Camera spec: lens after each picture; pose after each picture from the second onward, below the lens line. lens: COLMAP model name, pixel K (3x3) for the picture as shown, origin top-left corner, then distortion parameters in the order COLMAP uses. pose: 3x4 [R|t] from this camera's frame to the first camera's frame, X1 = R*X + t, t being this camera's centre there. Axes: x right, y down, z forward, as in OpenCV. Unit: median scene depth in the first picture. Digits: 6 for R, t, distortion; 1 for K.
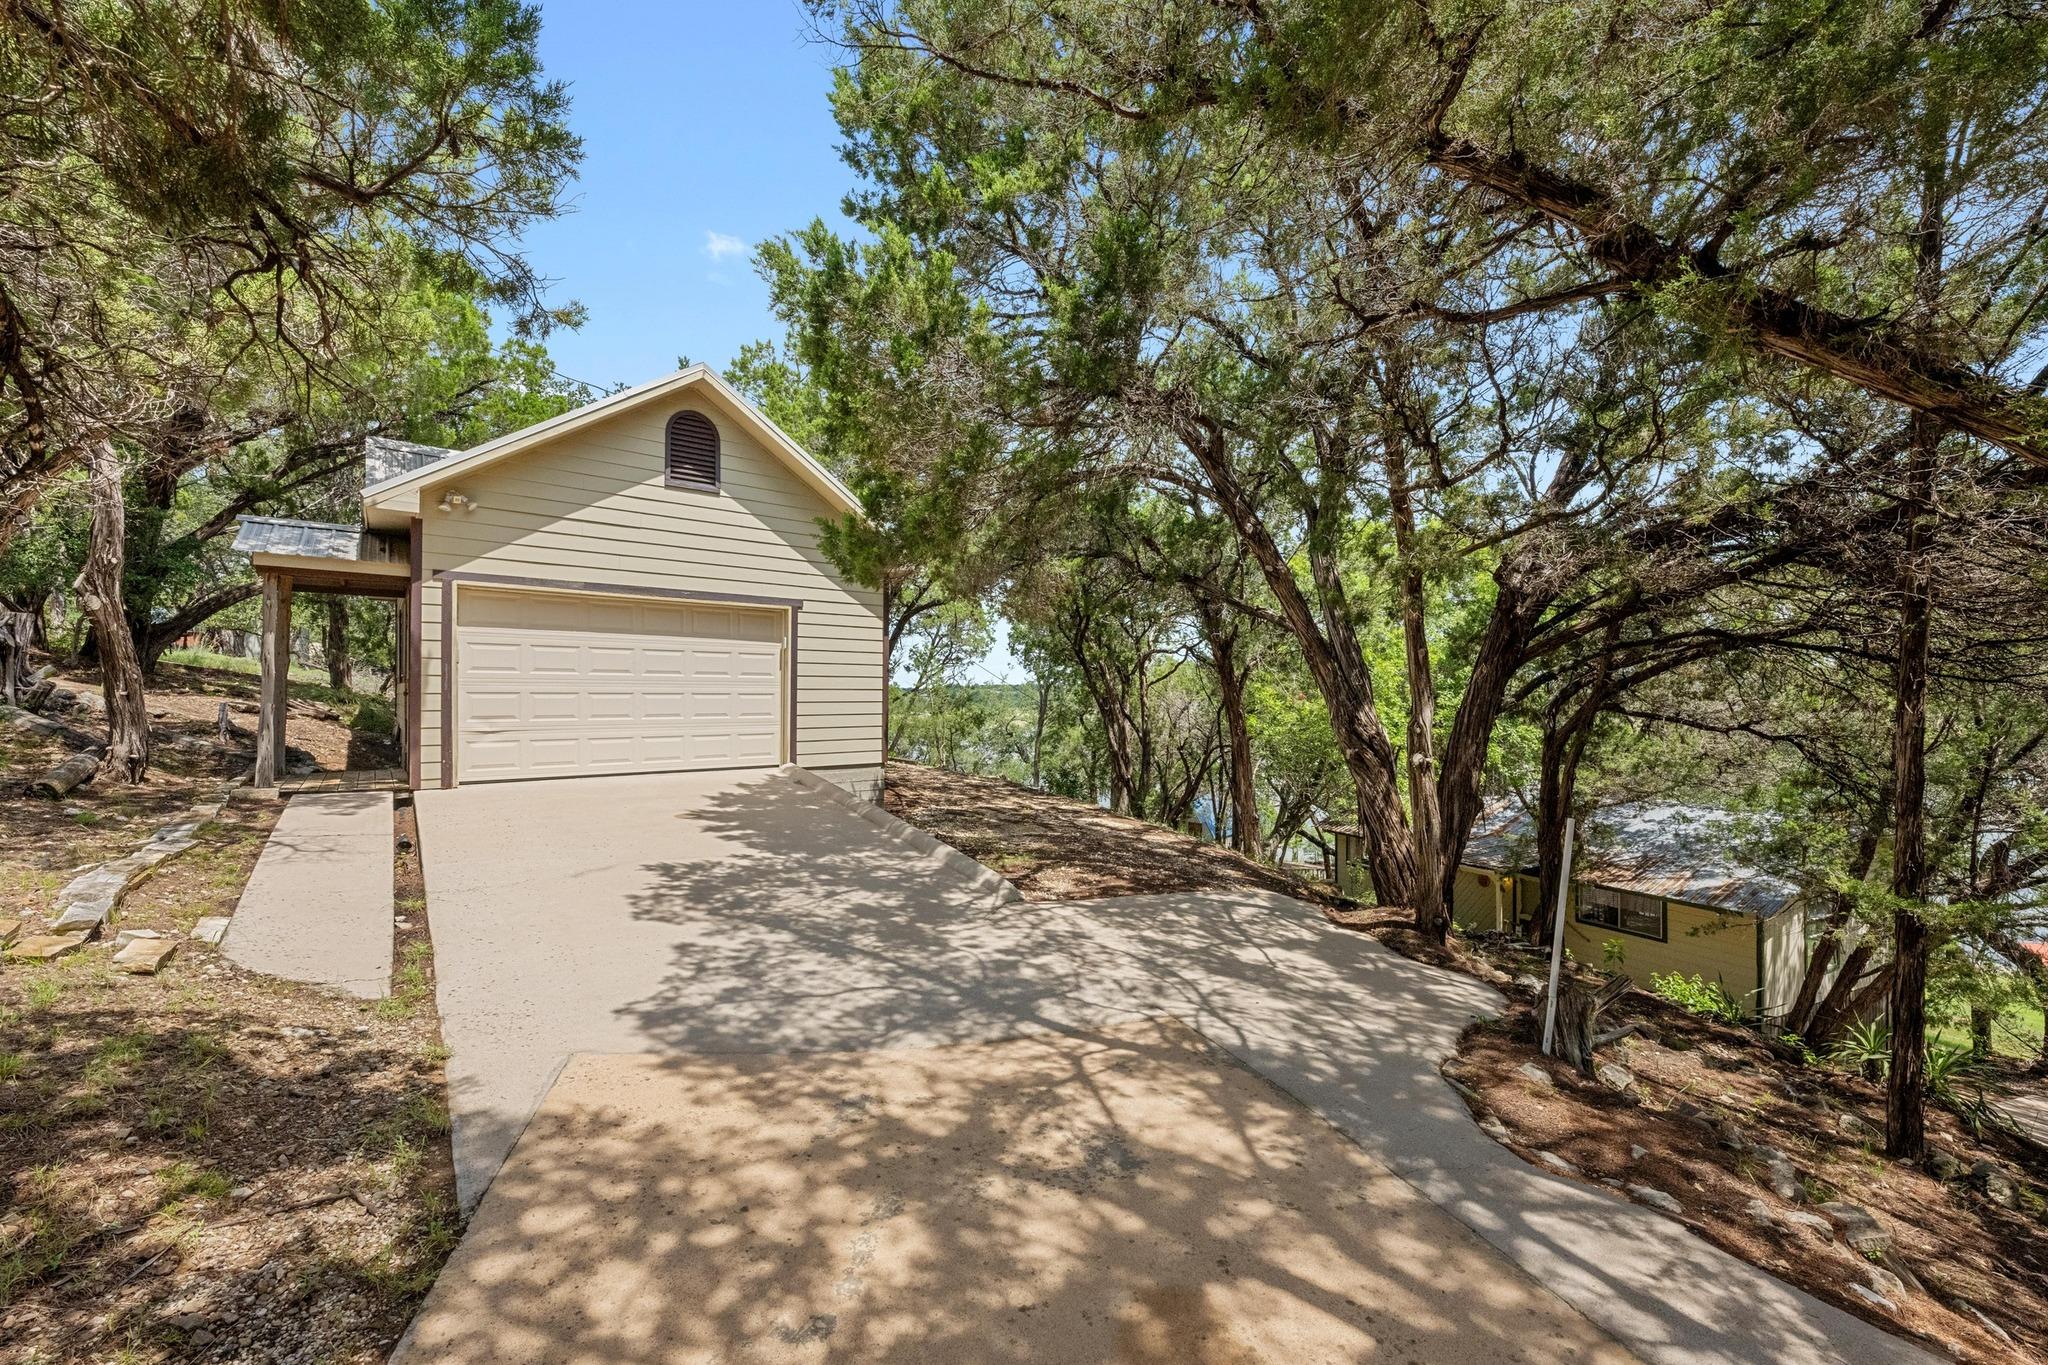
lens RADIAL K [[828.7, 0, 1024.0], [0, 828.7, 682.5], [0, 0, 1]] dist [-0.002041, 0.000256]
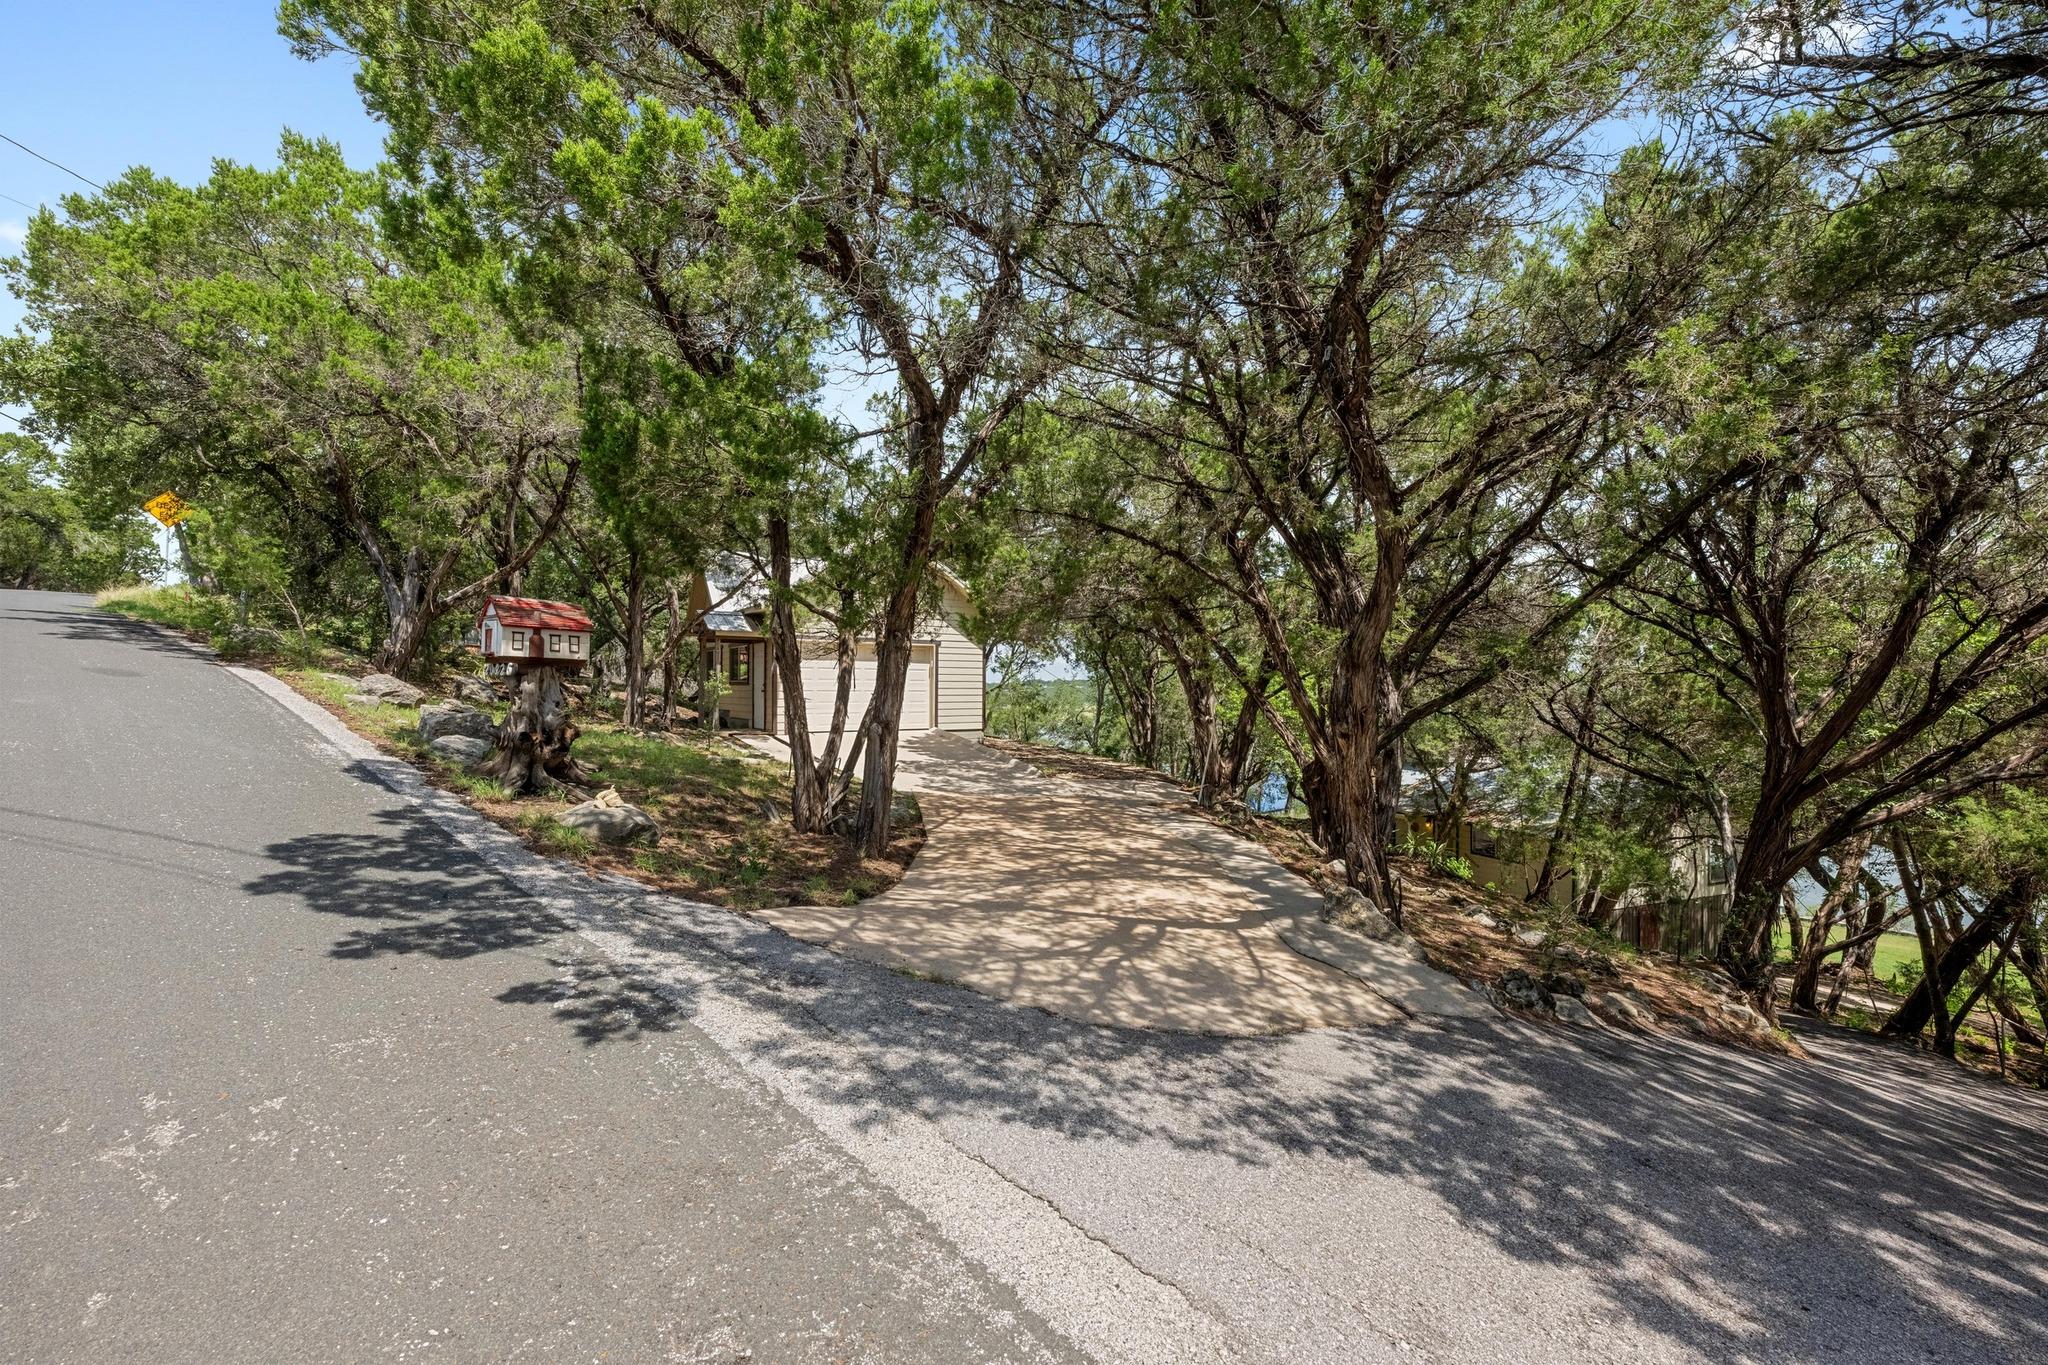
lens RADIAL K [[828.7, 0, 1024.0], [0, 828.7, 682.5], [0, 0, 1]] dist [-0.002041, 0.000256]
pose [[0.995025, -0.000886, -0.099626, 0.090690], [0.001586, 0.999975, 0.006952, -0.015211], [0.099617, -0.007076, 0.995001, -0.724069]]
